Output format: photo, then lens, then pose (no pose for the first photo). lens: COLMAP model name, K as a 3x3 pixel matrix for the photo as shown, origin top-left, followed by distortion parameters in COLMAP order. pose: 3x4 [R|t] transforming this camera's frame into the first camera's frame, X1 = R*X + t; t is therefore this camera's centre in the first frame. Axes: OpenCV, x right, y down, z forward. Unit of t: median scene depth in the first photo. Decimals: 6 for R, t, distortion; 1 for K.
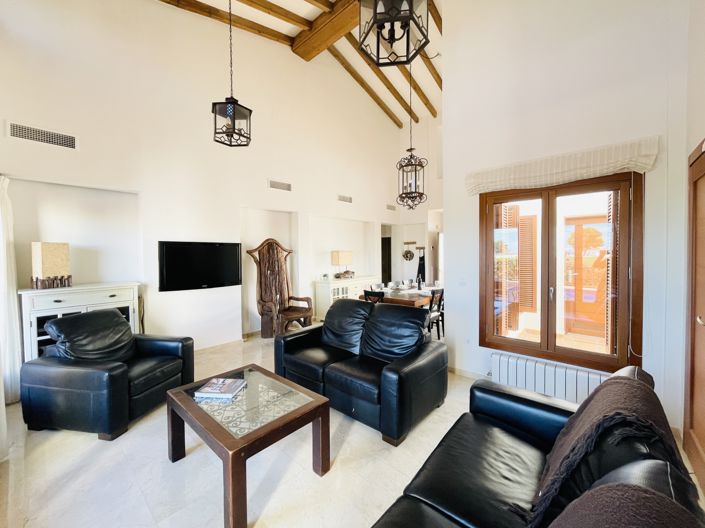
lens RADIAL K [[284.3, 0, 351.0], [0, 284.3, 251.1], [0, 0, 1]] dist [-0.014545, 0.000479]
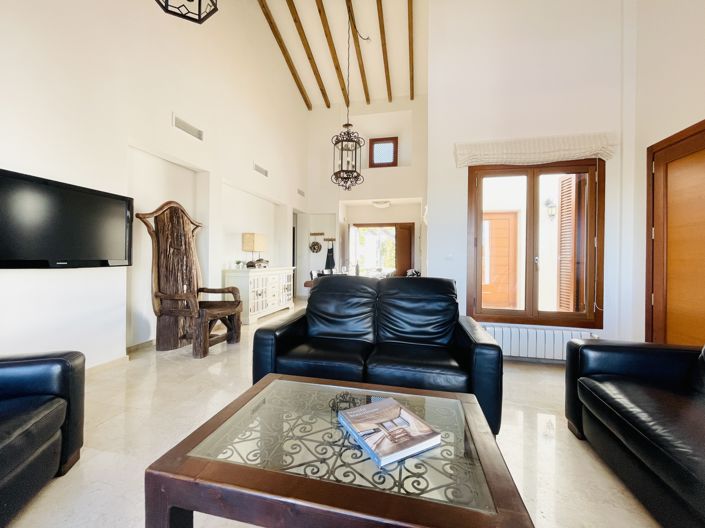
lens RADIAL K [[284.3, 0, 347.9], [0, 284.3, 255.2], [0, 0, 1]] dist [-0.014545, 0.000479]
pose [[0.873237, 0.027806, 0.486502, -0.248107], [-0.022656, 0.999608, -0.016465, 0.085913], [-0.486769, 0.003356, 0.873524, 0.222375]]
